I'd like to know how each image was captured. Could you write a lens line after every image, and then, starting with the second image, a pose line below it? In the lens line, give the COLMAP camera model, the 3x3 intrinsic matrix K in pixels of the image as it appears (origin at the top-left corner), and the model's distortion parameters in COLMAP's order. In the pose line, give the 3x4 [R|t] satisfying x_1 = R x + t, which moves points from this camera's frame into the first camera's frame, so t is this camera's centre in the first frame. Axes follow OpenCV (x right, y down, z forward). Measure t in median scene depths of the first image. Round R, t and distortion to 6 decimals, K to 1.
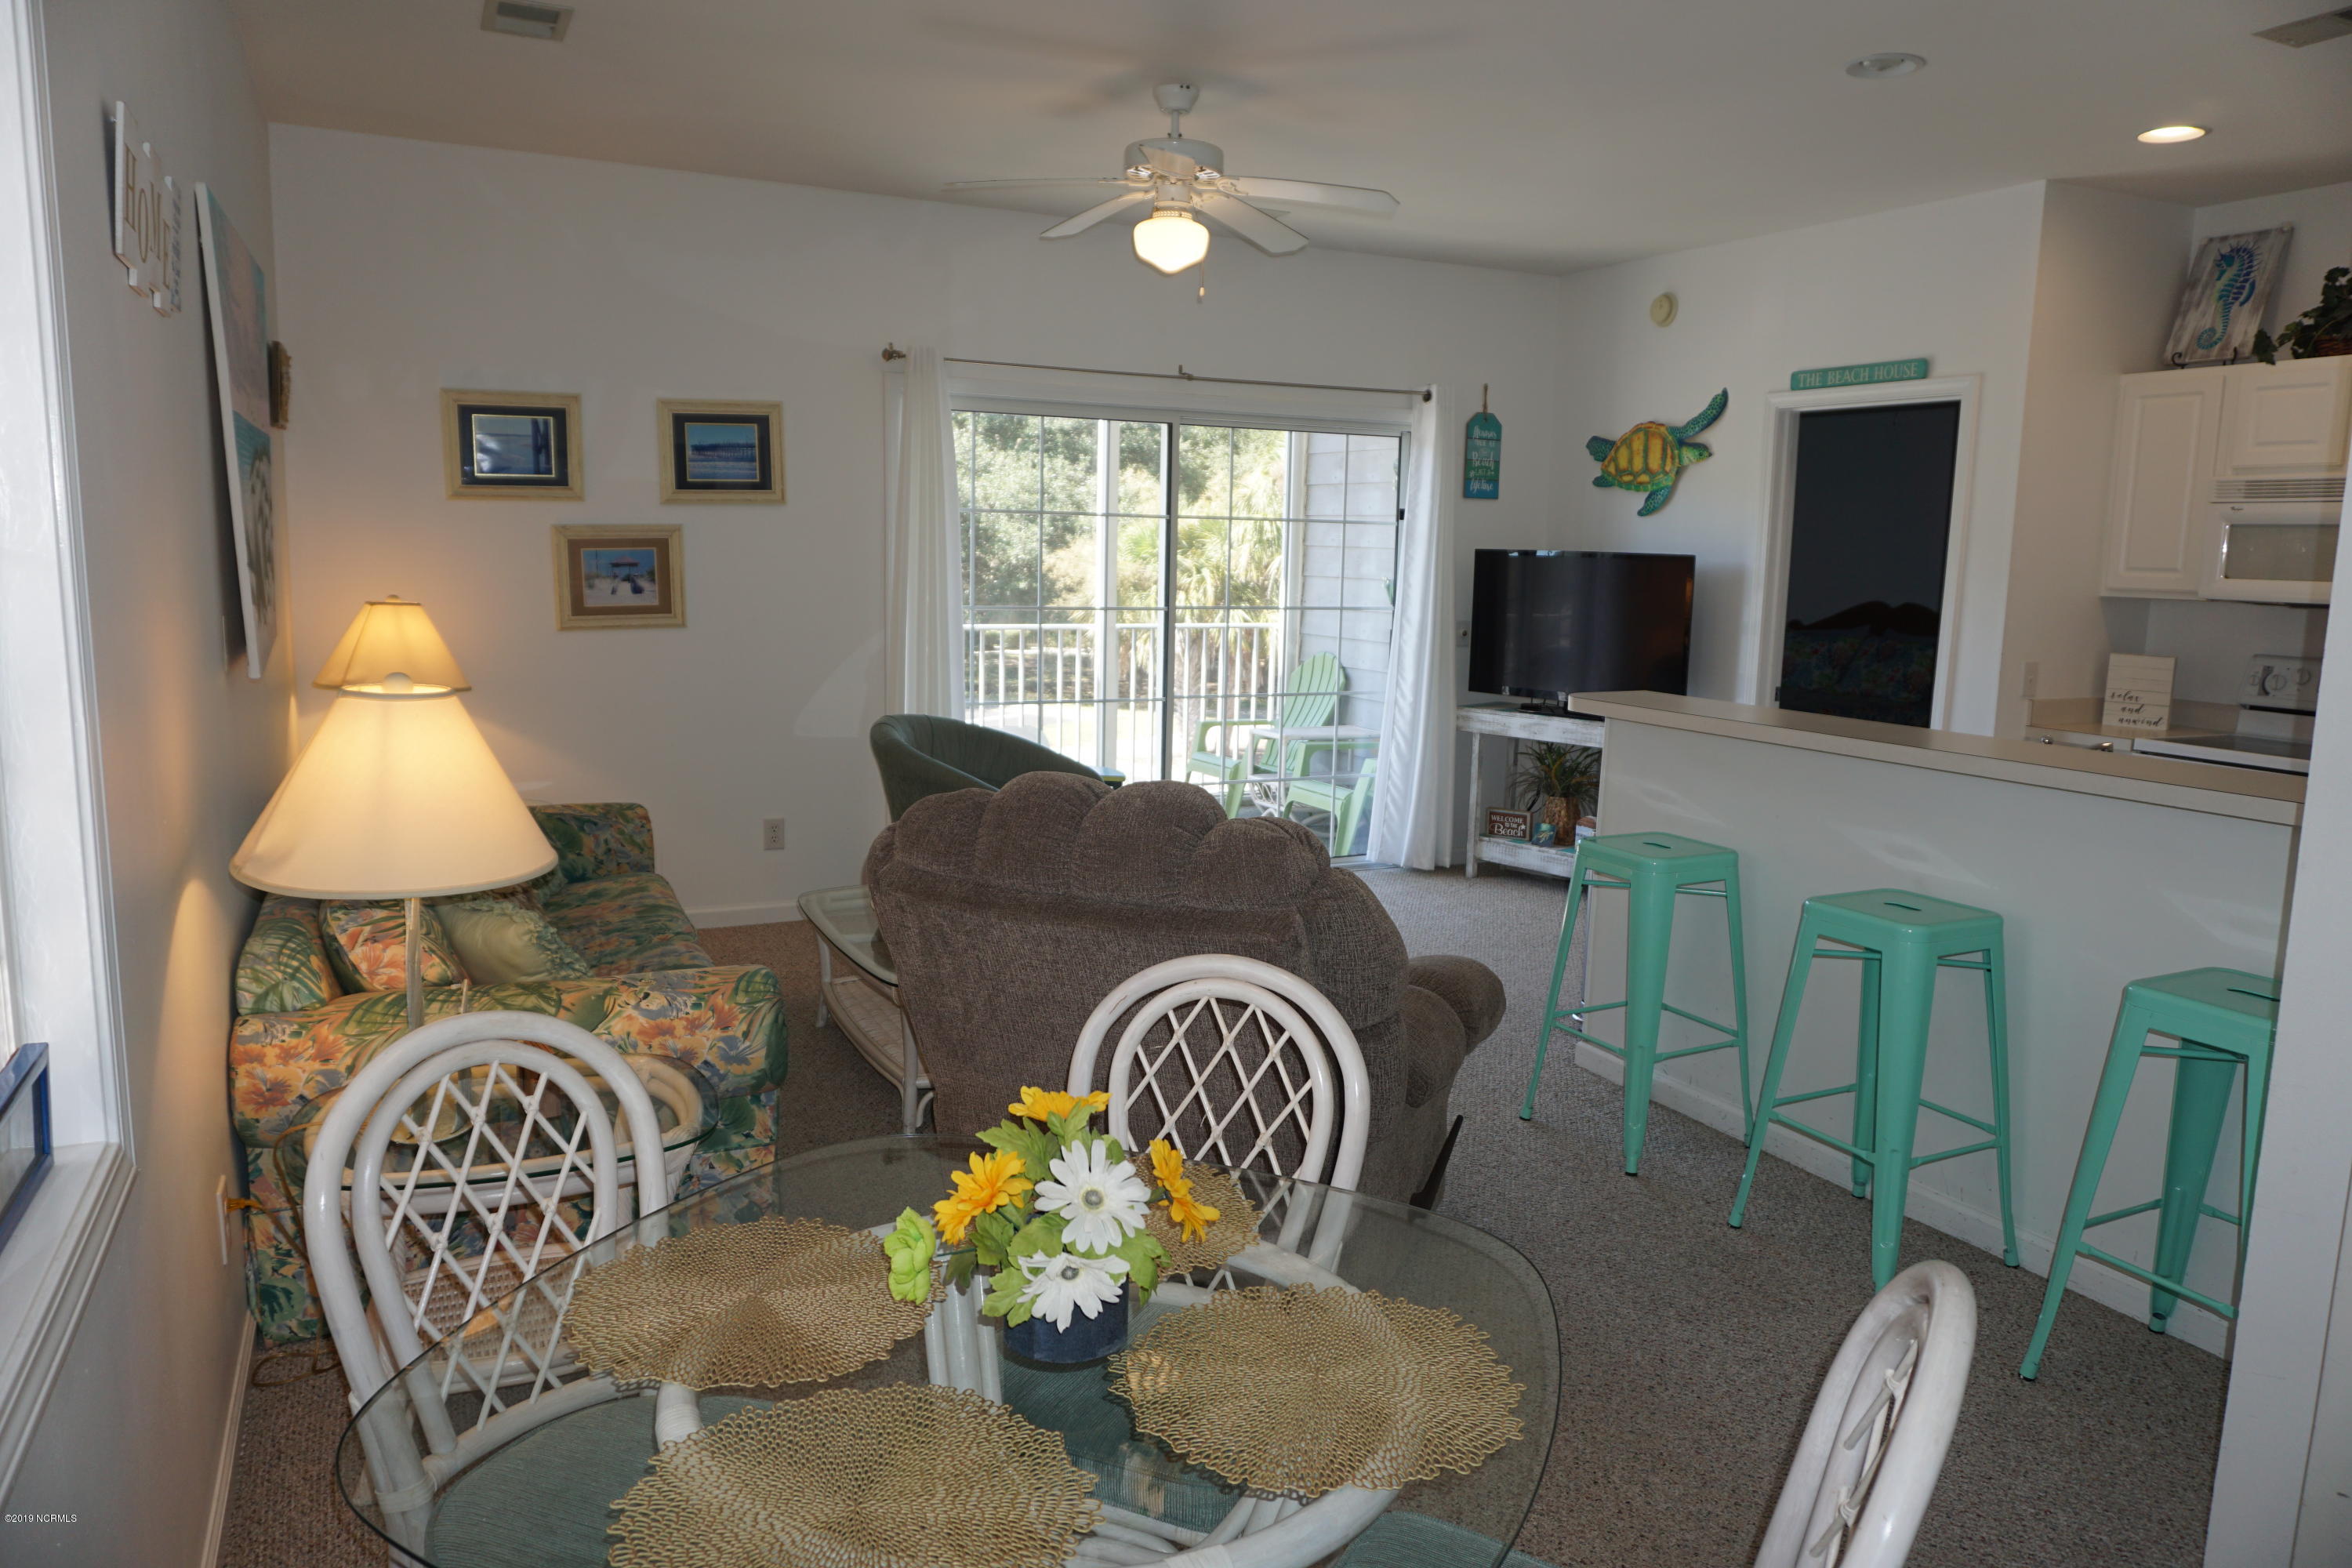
lens RADIAL K [[1568.0, 0, 1176.6], [0, 1568.0, 787.8], [0, 0, 1]] dist [-0.054369, 0.042737]
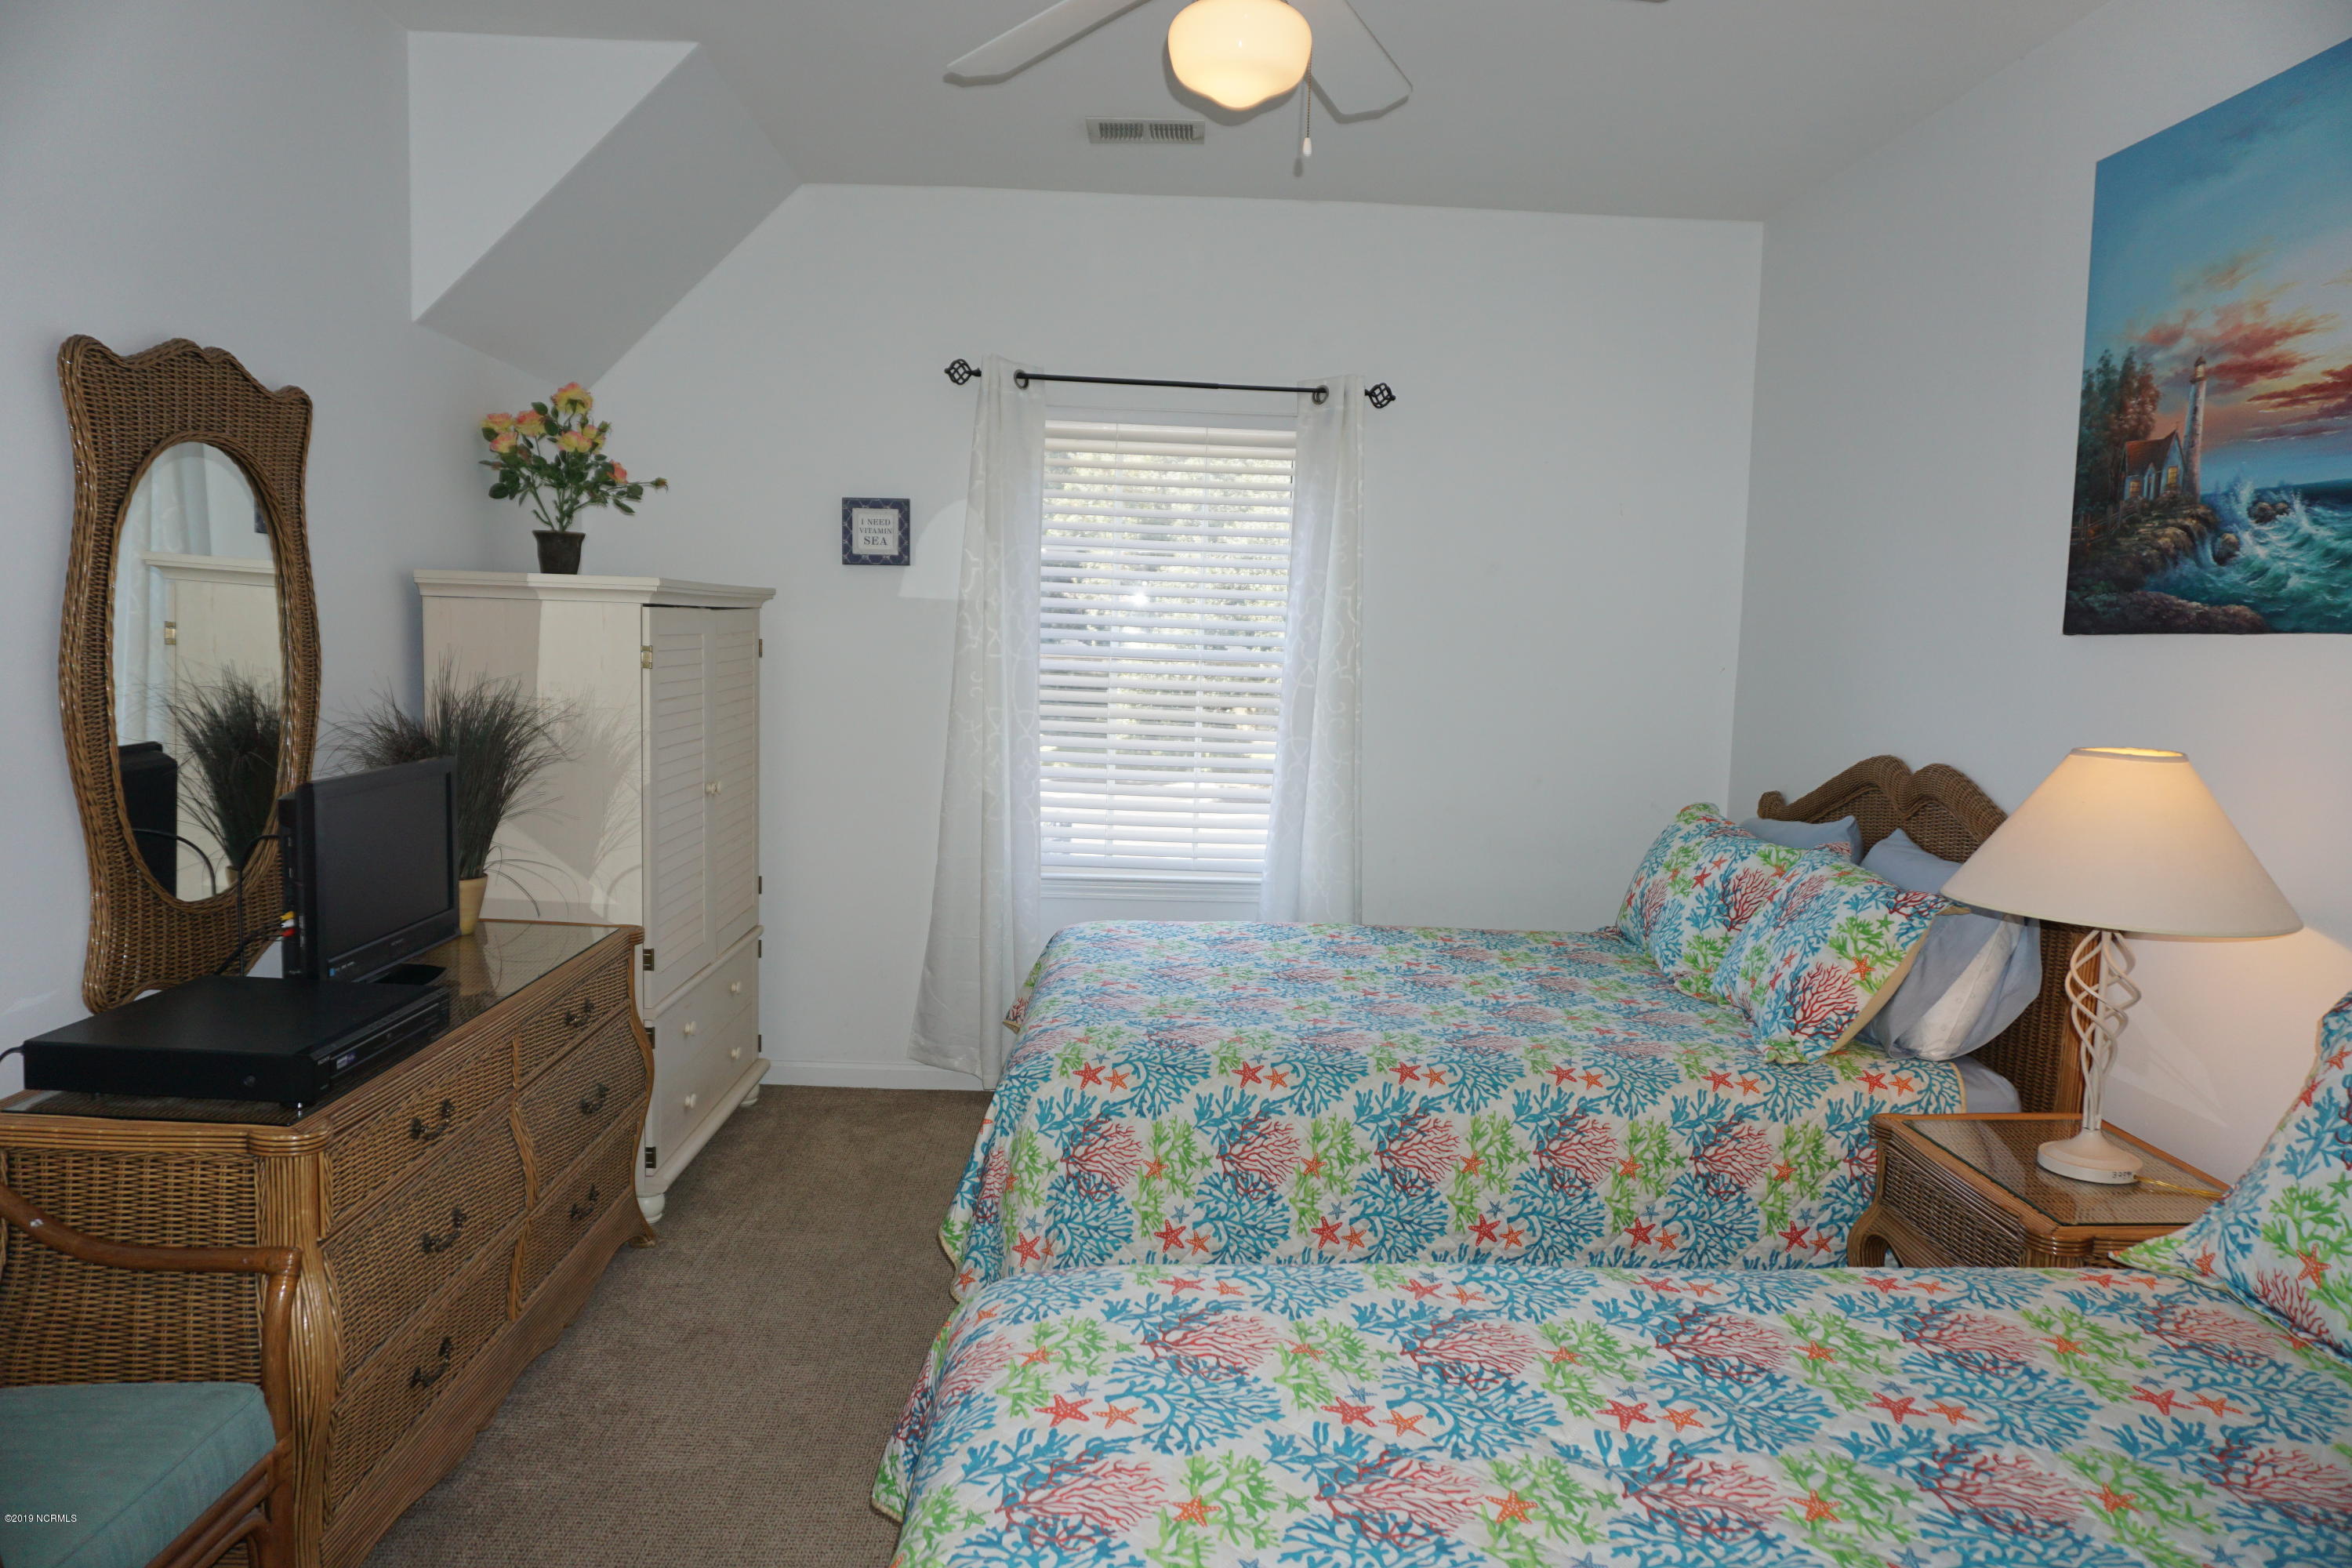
lens RADIAL K [[1568.0, 0, 1167.3], [0, 1568.0, 784.1], [0, 0, 1]] dist [-0.036007, 0.022063]
pose [[0.907528, 0.044292, -0.417650, 0.648577], [-0.073015, 0.995920, -0.053038, -0.115402], [0.413597, 0.078628, 0.907058, 0.837091]]
